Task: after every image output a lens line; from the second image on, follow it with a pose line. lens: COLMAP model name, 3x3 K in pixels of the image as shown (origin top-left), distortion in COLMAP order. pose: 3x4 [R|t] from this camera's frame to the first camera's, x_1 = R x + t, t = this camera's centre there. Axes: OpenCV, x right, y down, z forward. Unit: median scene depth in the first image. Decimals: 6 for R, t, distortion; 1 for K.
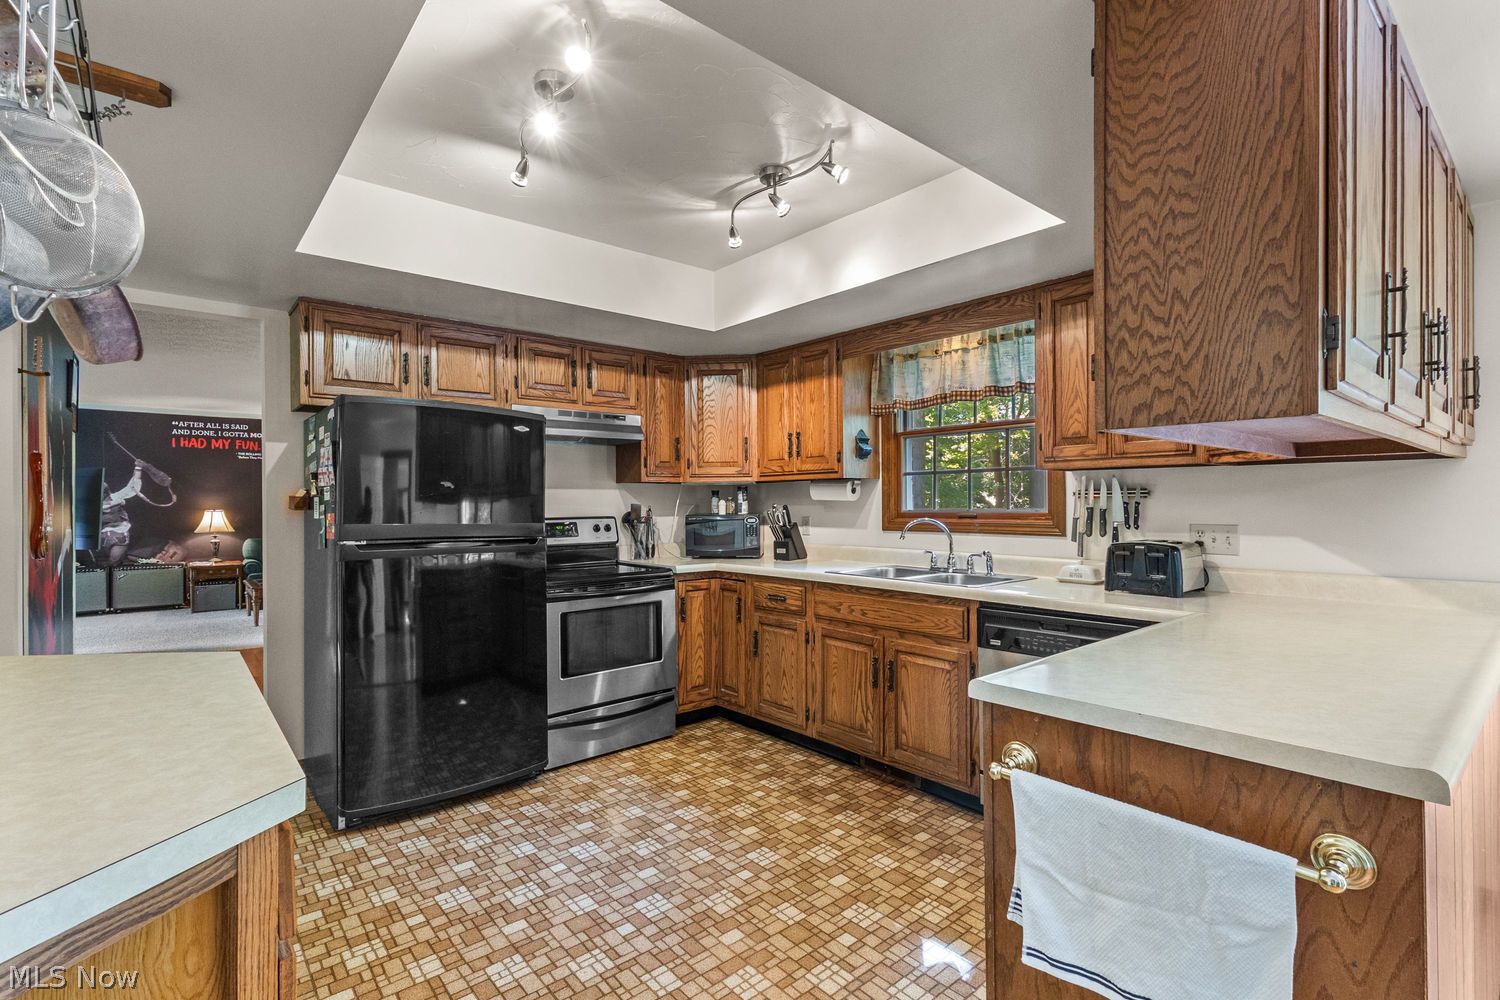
lens RADIAL K [[700.7, 0, 751.4], [0, 700.7, 501.7], [0, 0, 1]] dist [0.000946, 0.002977]
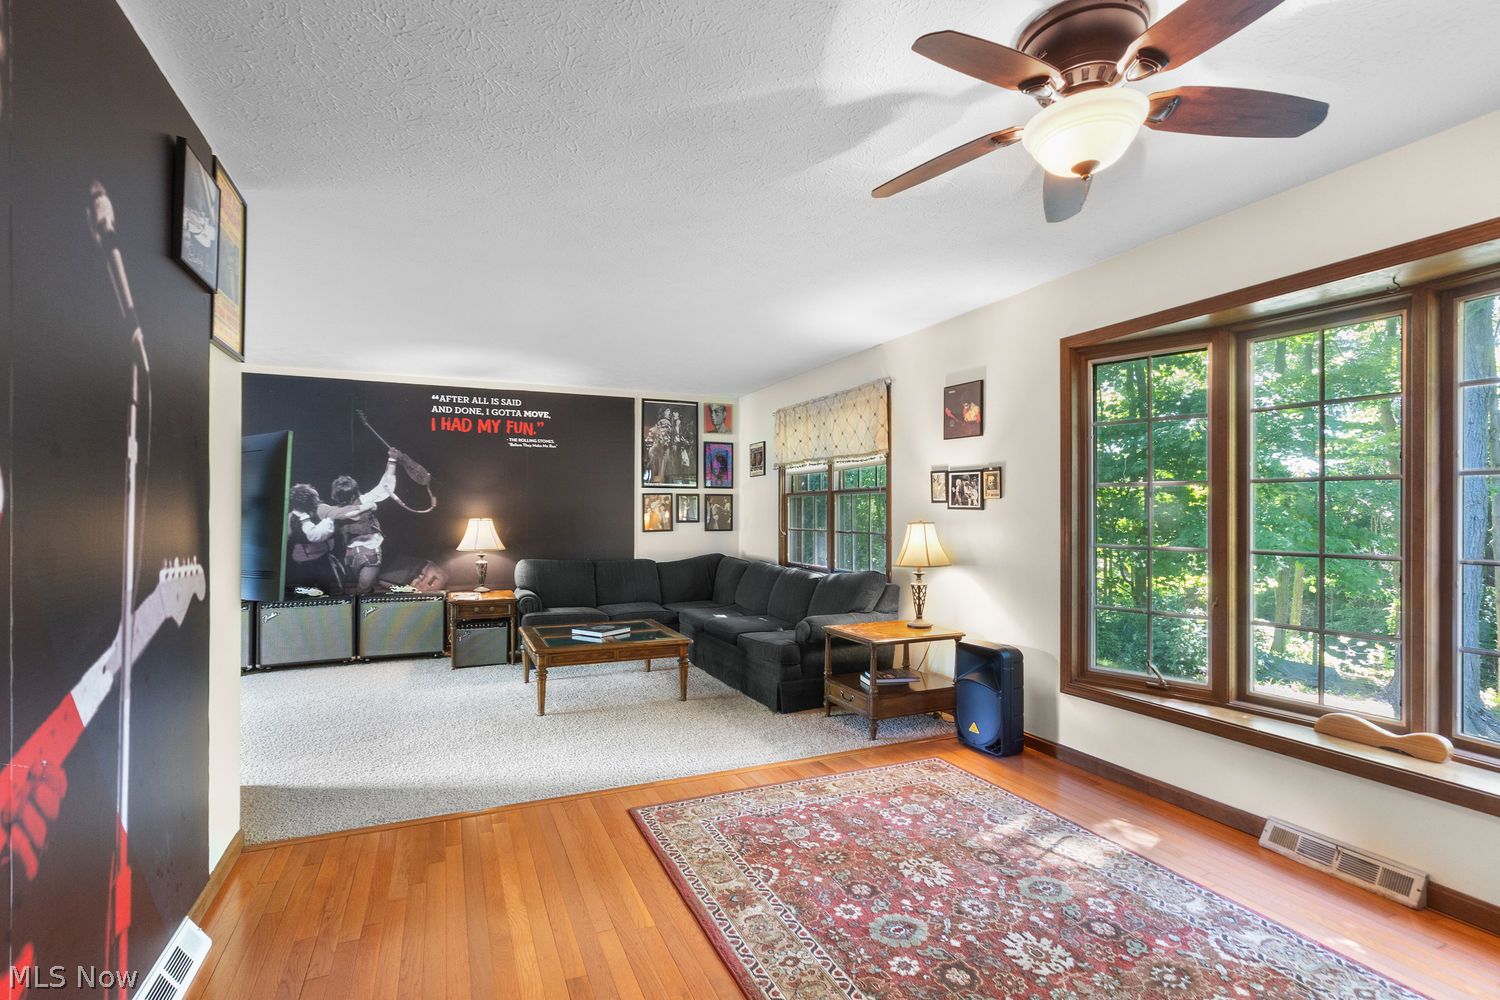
lens RADIAL K [[700.7, 0, 747.1], [0, 700.7, 509.7], [0, 0, 1]] dist [0.000946, 0.002977]
pose [[0.957504, 0.000409, -0.288420, -0.312778], [-0.001651, 0.999990, -0.004064, 0.005695], [0.288416, 0.004368, 0.957495, 0.411872]]
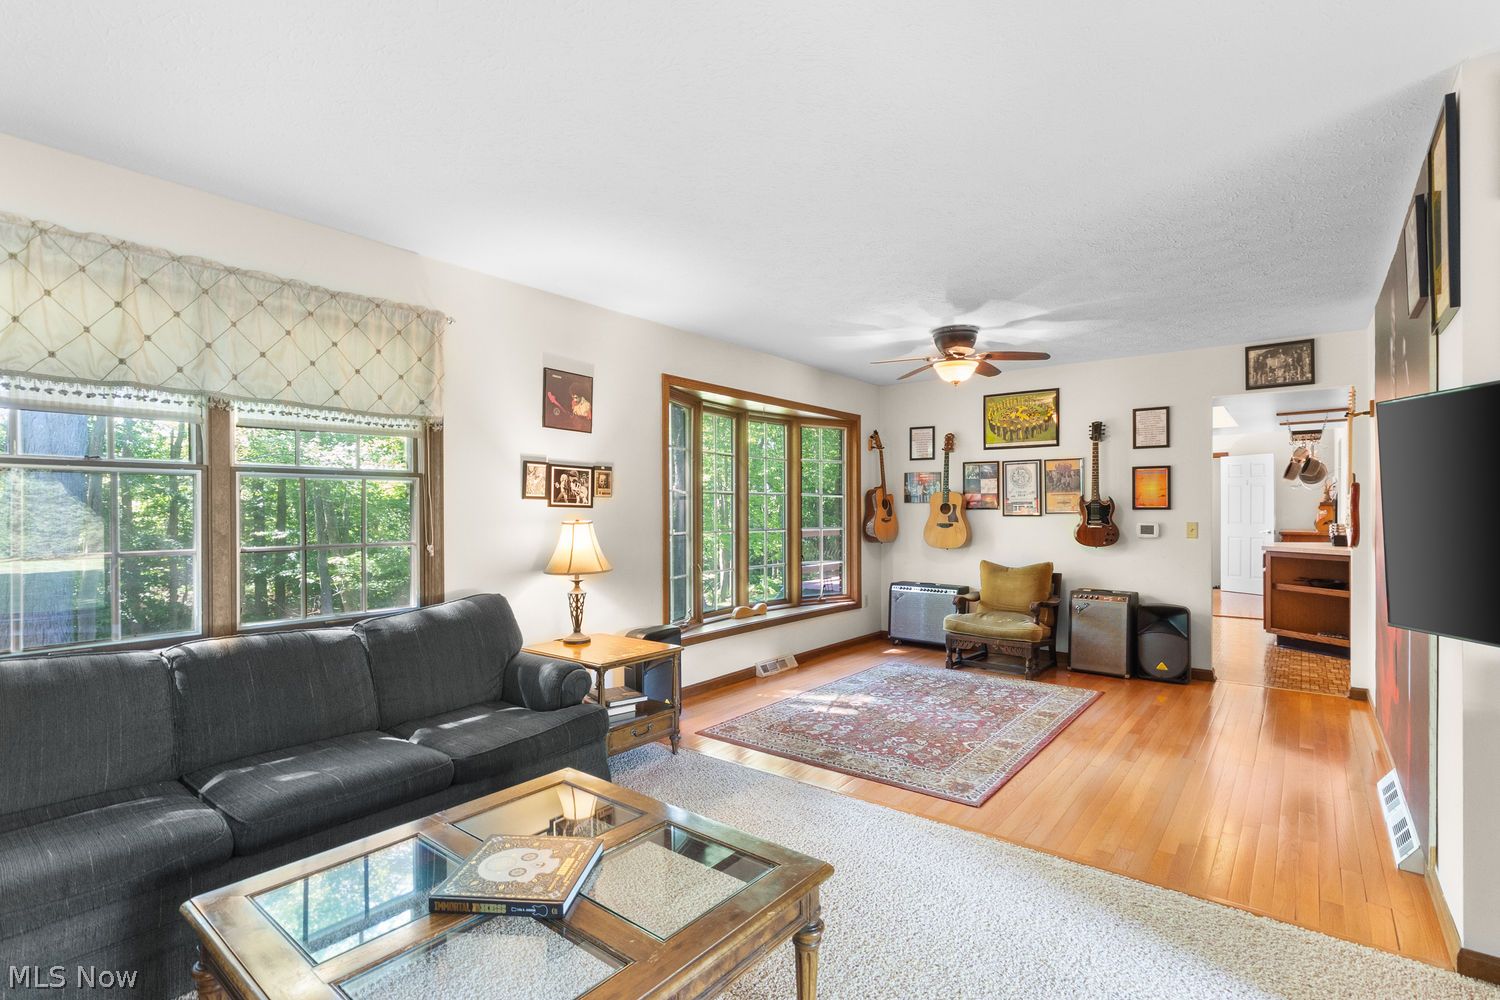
lens RADIAL K [[700.7, 0, 751.1], [0, 700.7, 501.4], [0, 0, 1]] dist [0.000946, 0.002977]
pose [[-0.191063, 0.009056, 0.981536, -0.755176], [-0.001862, 0.999952, -0.009589, 0.003814], [-0.981576, -0.003660, -0.191037, 0.867936]]
